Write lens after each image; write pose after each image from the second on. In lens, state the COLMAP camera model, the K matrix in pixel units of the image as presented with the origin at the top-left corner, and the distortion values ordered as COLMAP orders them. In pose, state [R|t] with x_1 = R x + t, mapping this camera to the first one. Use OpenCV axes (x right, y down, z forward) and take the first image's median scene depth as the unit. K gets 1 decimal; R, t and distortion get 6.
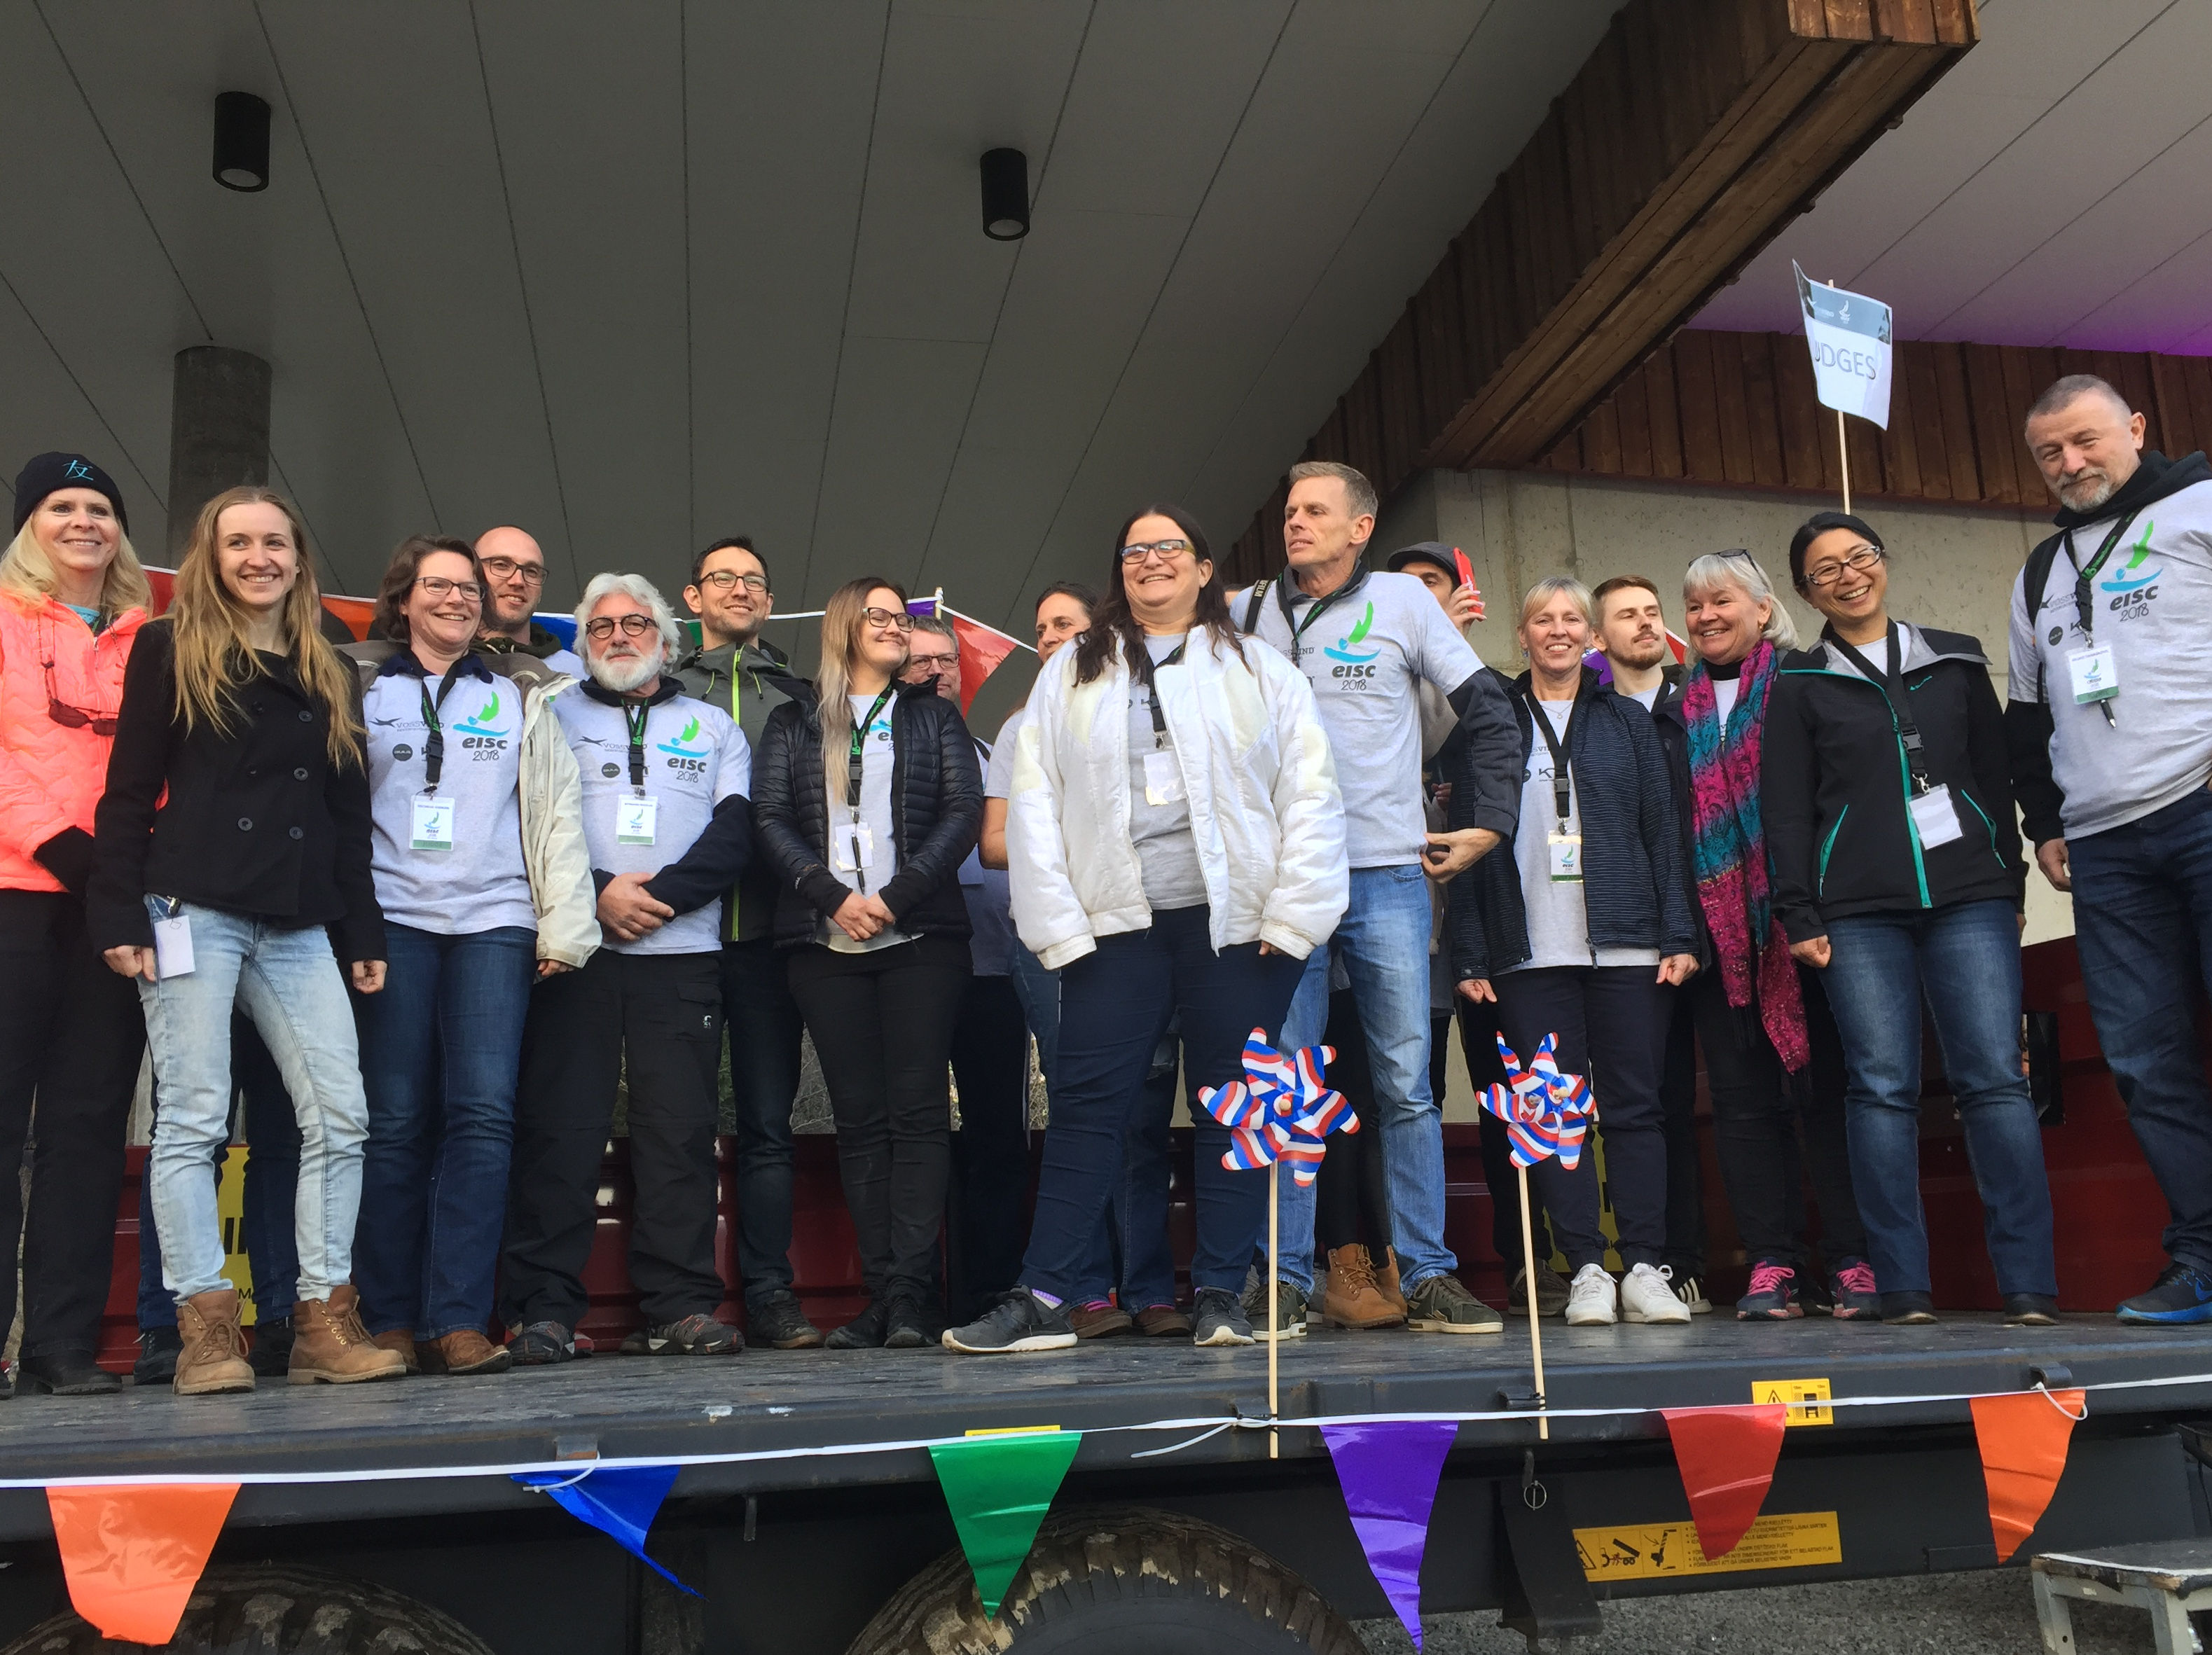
lens RADIAL K [[1976.0, 0, 1124.0], [0, 1976.0, 839.7], [0, 0, 1]] dist [0.111874, -0.141338]
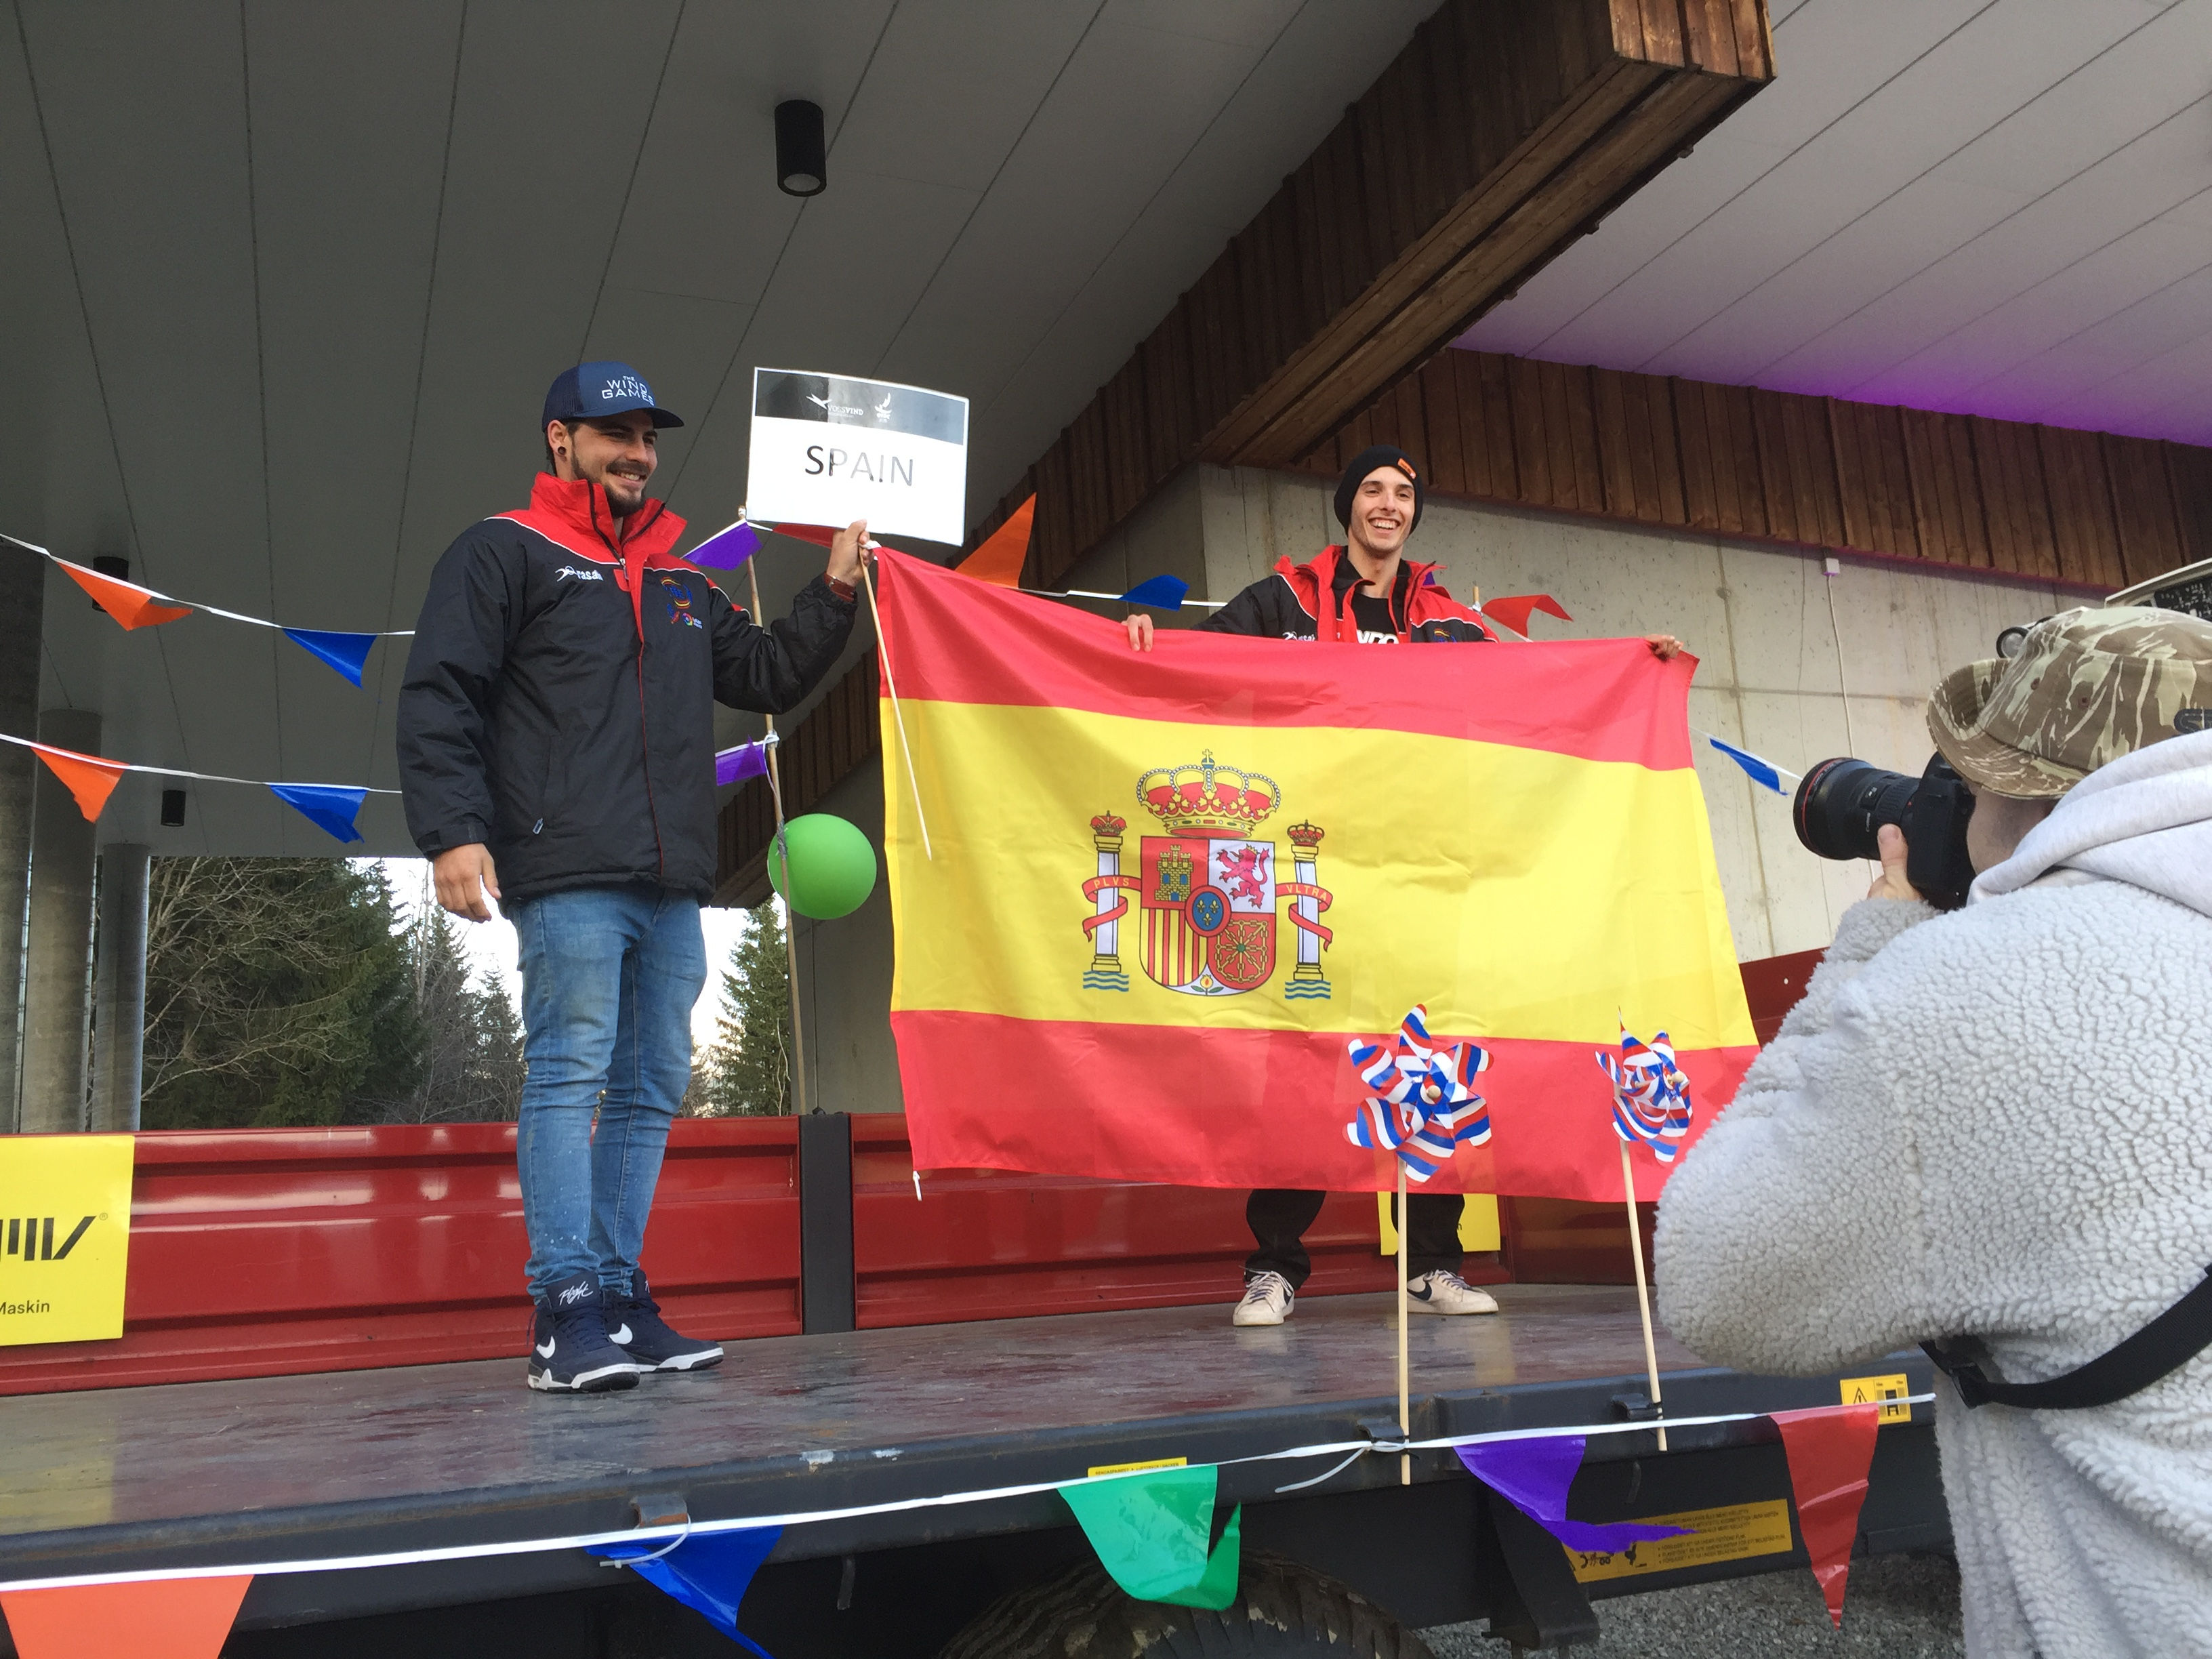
lens RADIAL K [[1902.0, 0, 1115.7], [0, 1902.0, 833.2], [0, 0, 1]] dist [0.100187, -0.115363]
pose [[0.982743, 0.022087, 0.183651, -0.087579], [-0.022254, 0.999752, -0.001149, 0.006988], [-0.183630, -0.002958, 0.982991, 0.065045]]
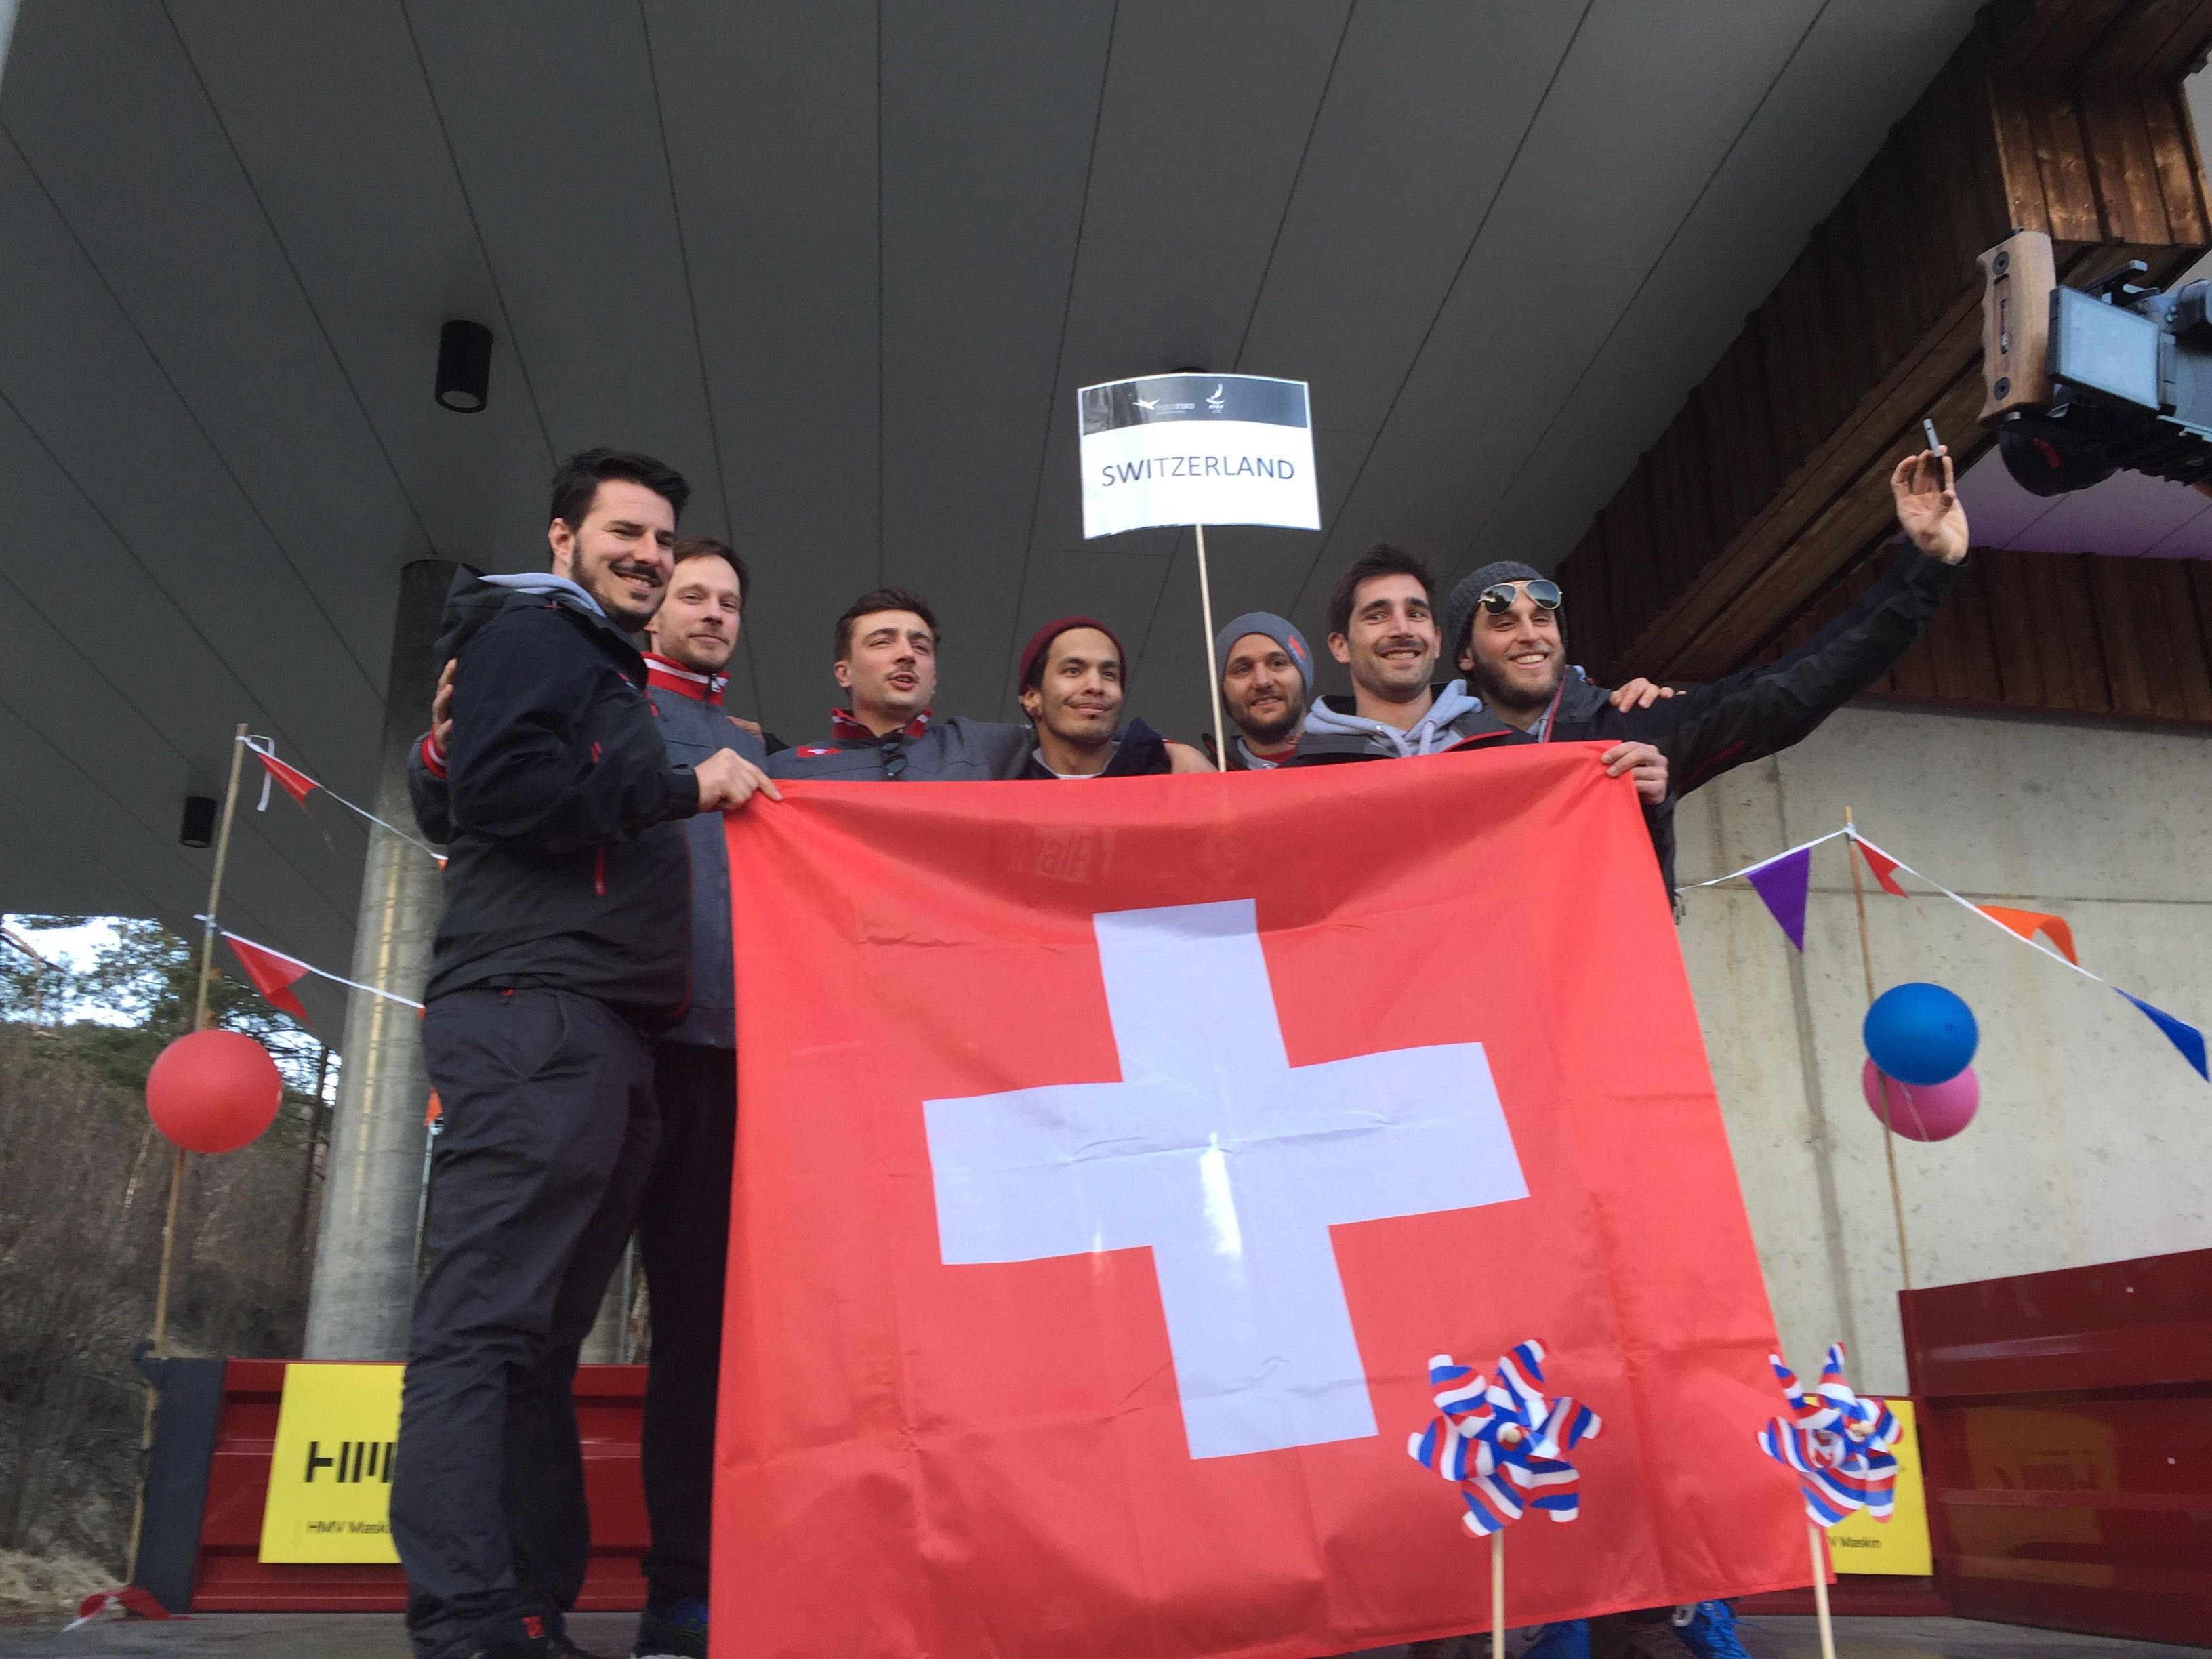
lens RADIAL K [[1914.8, 0, 1082.7], [0, 1914.8, 818.0], [0, 0, 1]] dist [0.059151, -0.077807]
pose [[0.993630, 0.011945, -0.112060, -0.001825], [-0.024801, 0.993166, -0.114044, -0.008814], [0.109932, 0.116096, 0.987136, 0.070442]]
